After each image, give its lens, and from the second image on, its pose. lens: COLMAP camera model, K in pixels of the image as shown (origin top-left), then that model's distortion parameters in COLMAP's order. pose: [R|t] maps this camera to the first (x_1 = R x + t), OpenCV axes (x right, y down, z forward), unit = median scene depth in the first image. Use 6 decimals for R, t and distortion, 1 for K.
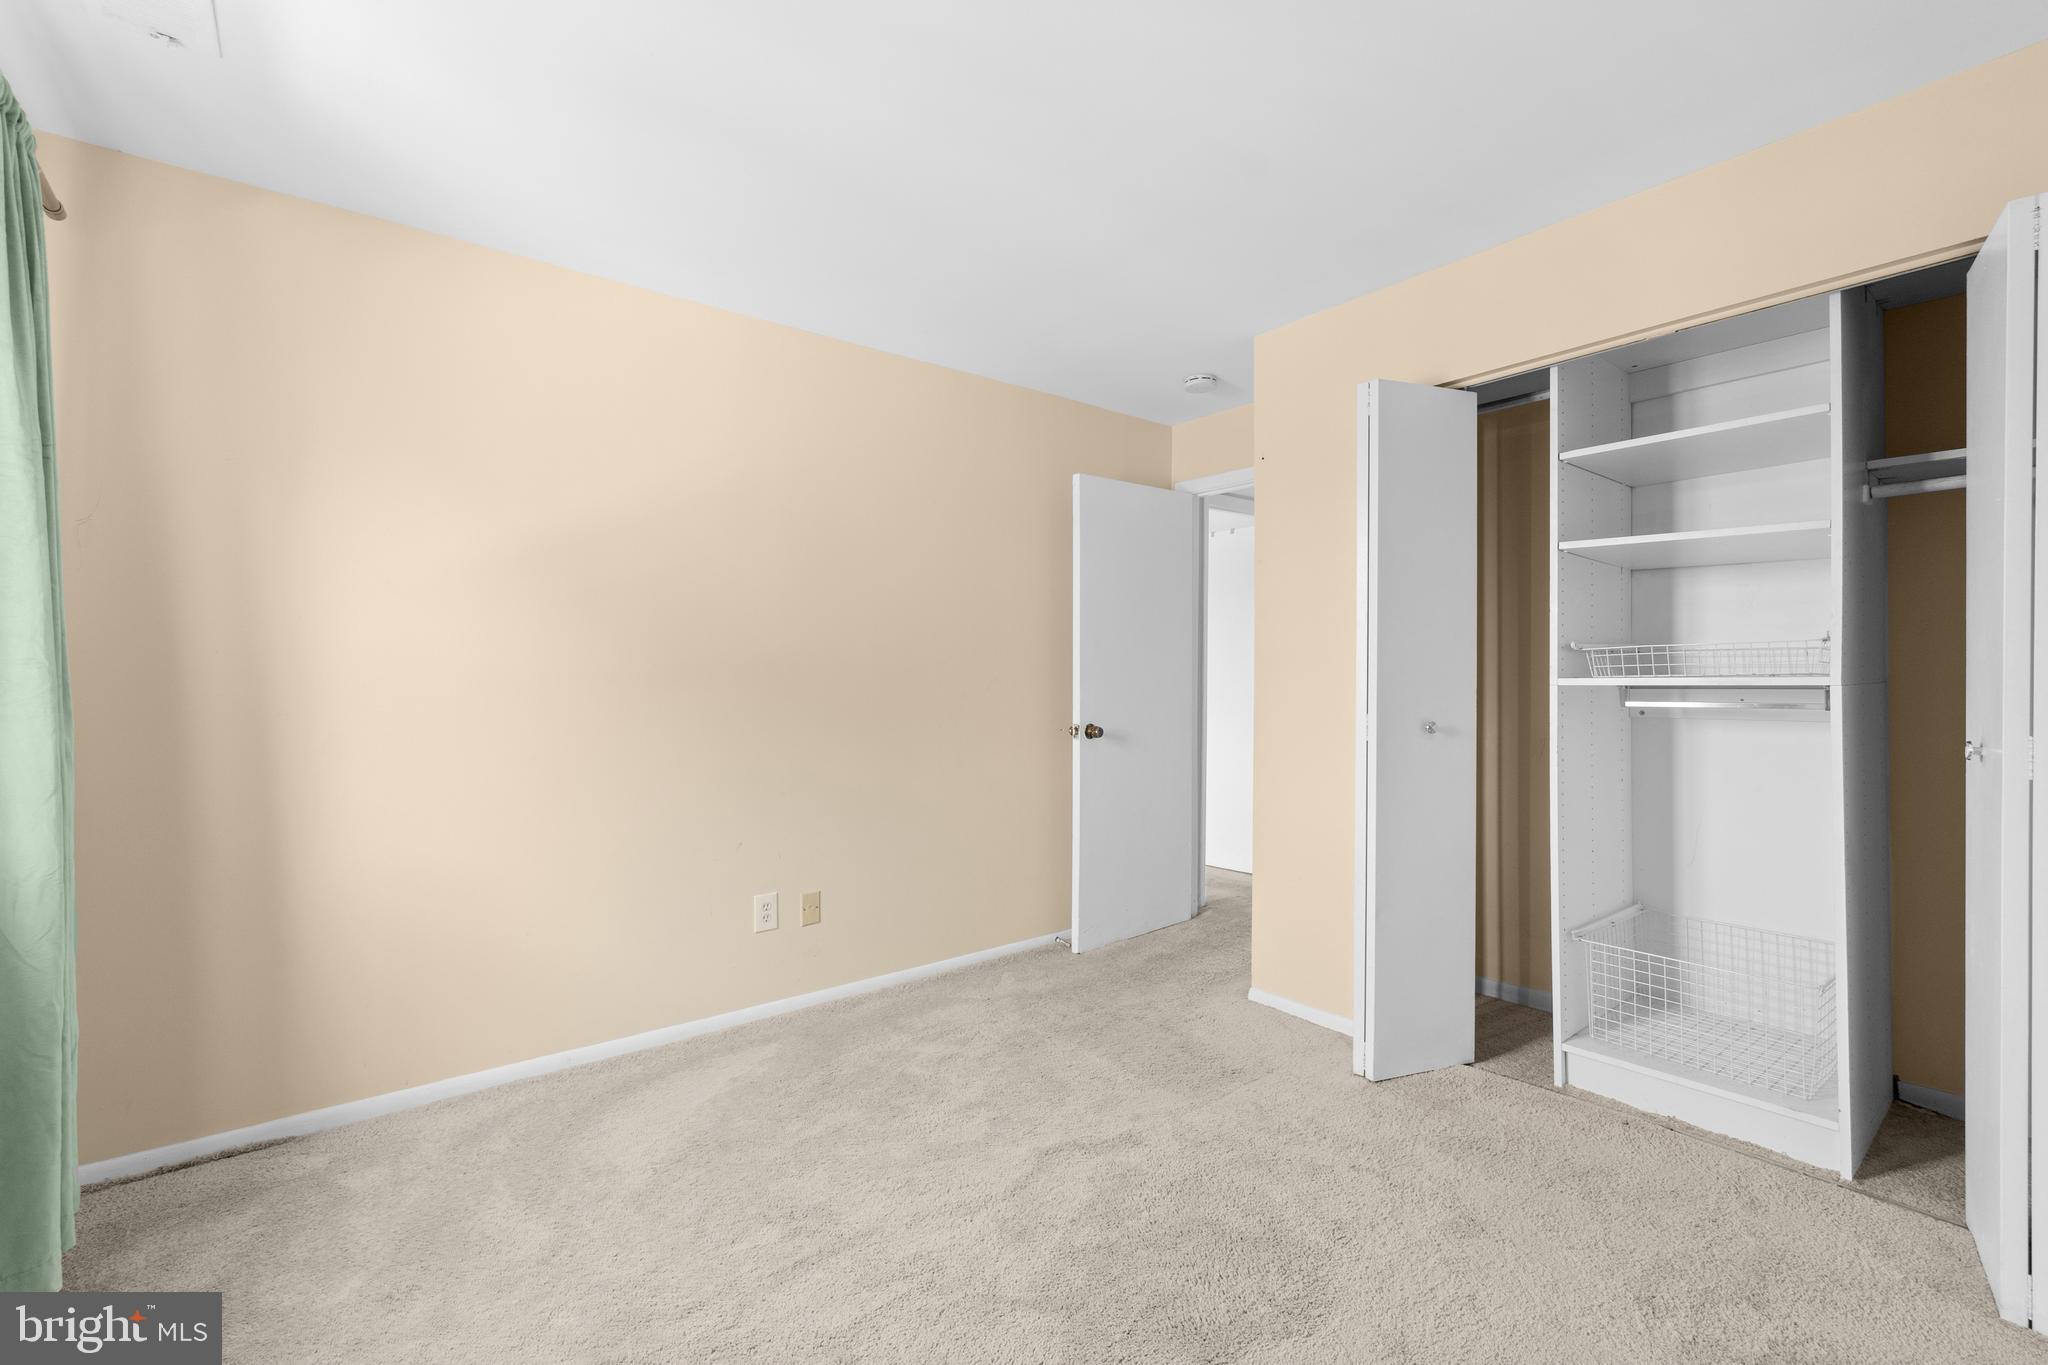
lens RADIAL K [[888.8, 0, 1016.5], [0, 888.8, 668.6], [0, 0, 1]] dist [-0.002178, -0.000085]
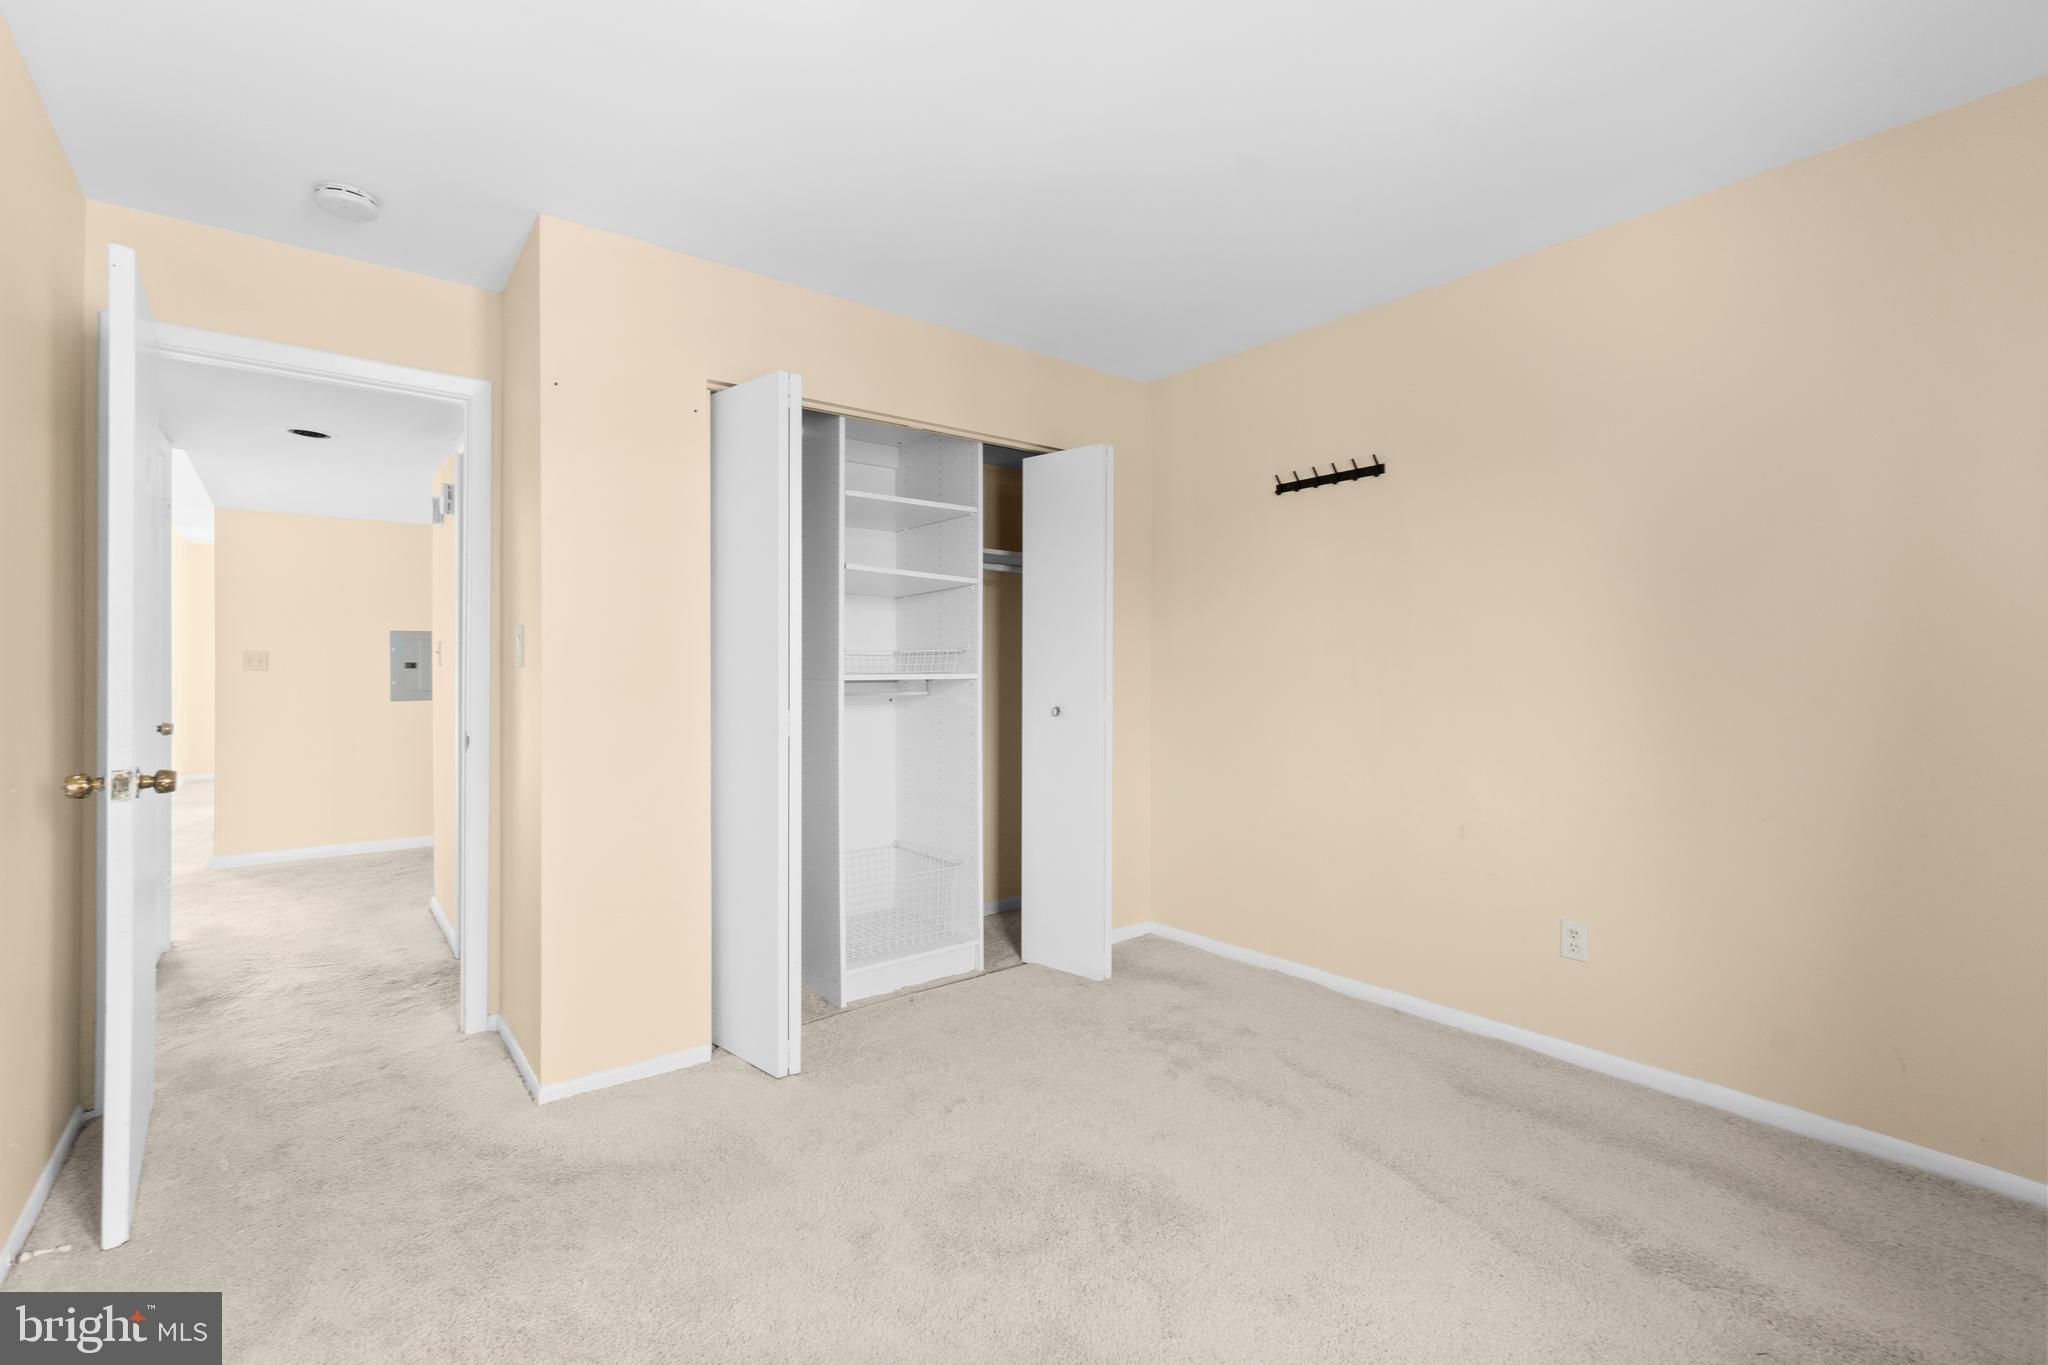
lens RADIAL K [[888.8, 0, 1016.5], [0, 888.8, 668.6], [0, 0, 1]] dist [-0.002178, -0.000085]
pose [[0.000142, 0.006683, 0.999978, -0.654921], [-0.009439, 0.999933, -0.006681, 0.009784], [-0.999955, -0.009438, 0.000205, 0.812525]]
